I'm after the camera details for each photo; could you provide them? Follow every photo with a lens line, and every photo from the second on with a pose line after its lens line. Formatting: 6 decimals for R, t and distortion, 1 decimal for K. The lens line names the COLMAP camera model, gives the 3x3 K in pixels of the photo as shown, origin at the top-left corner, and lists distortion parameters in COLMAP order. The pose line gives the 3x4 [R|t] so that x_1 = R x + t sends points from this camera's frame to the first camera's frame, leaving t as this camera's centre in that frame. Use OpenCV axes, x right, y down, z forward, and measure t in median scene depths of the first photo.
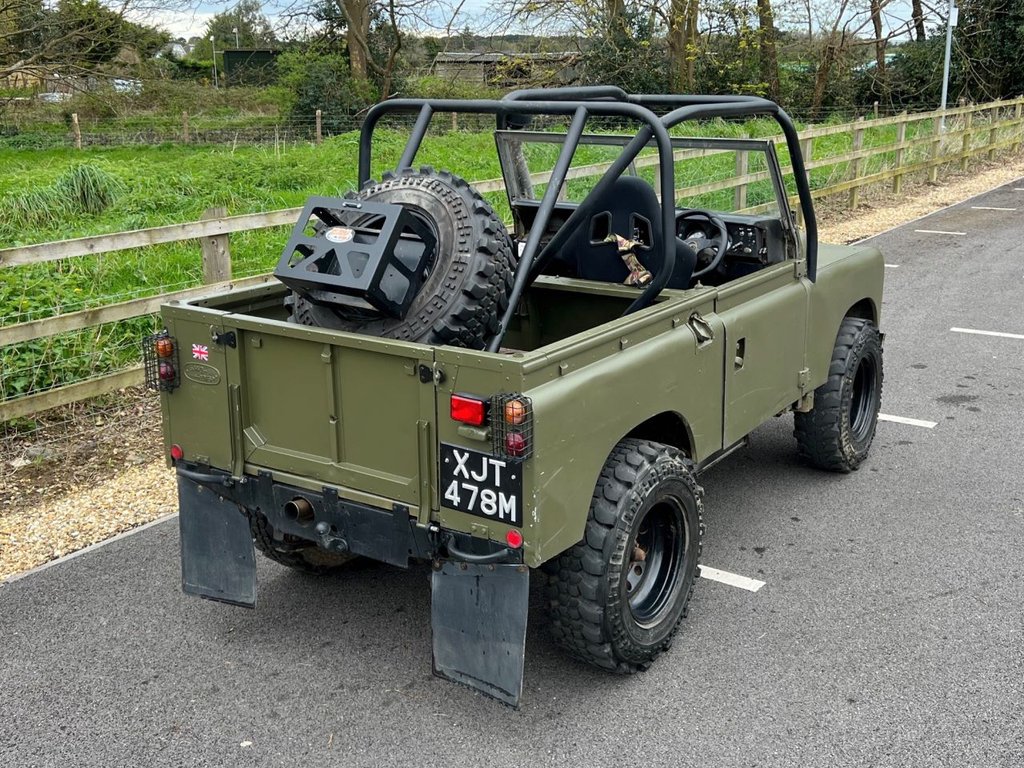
lens RADIAL K [[1118.5, 0, 539.1], [0, 1118.5, 359.9], [0, 0, 1]] dist [0.075889, -0.003885]
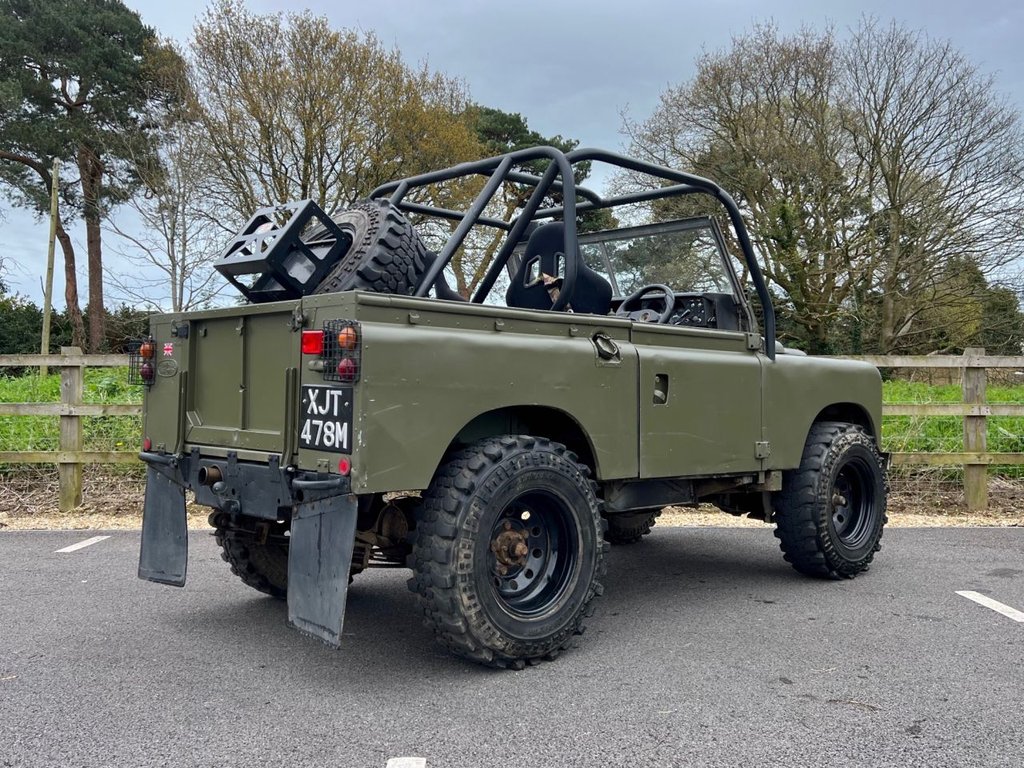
lens RADIAL K [[957.9, 0, 510.8], [0, 957.9, 358.6], [0, 0, 1]] dist [0.032551, -0.013970]
pose [[0.970195, 0.010628, -0.242092, 0.309191], [-0.079868, 0.957240, -0.278050, 0.270340], [0.228786, 0.289098, 0.929559, 0.162441]]
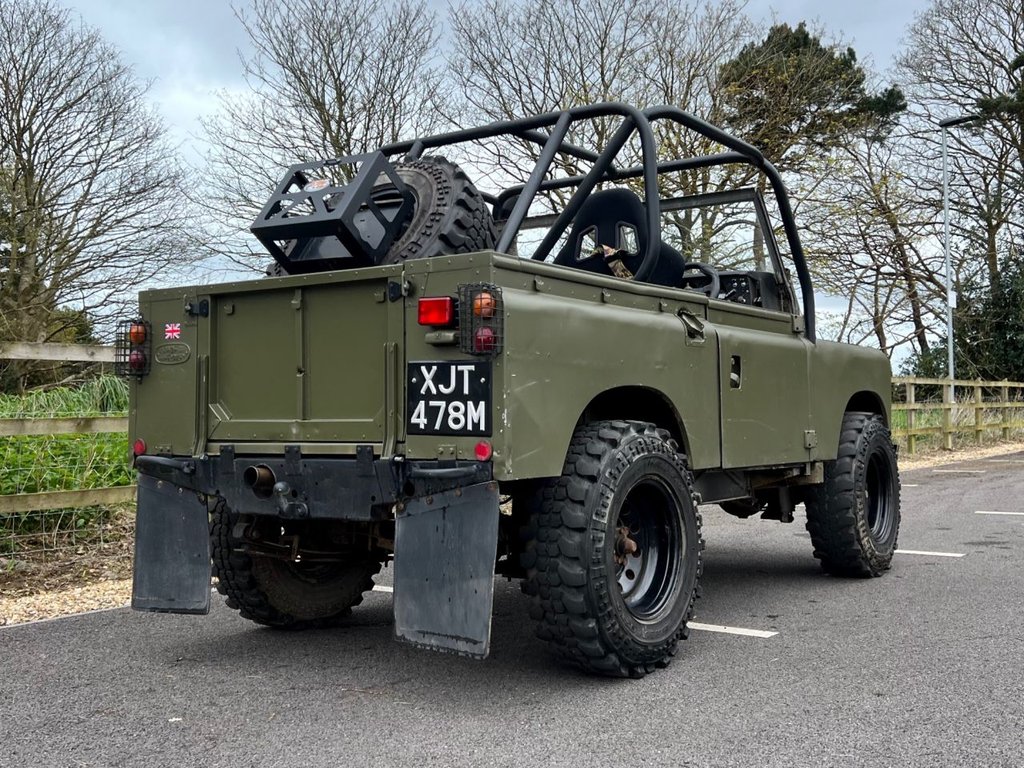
lens RADIAL K [[1102.8, 0, 512.1], [0, 1102.8, 380.6], [0, 0, 1]] dist [0.084035, -0.028430]
pose [[0.998994, -0.002303, -0.044790, 0.037787], [-0.010579, 0.958403, -0.285223, 0.326240], [0.043584, 0.285410, 0.957414, 0.112770]]
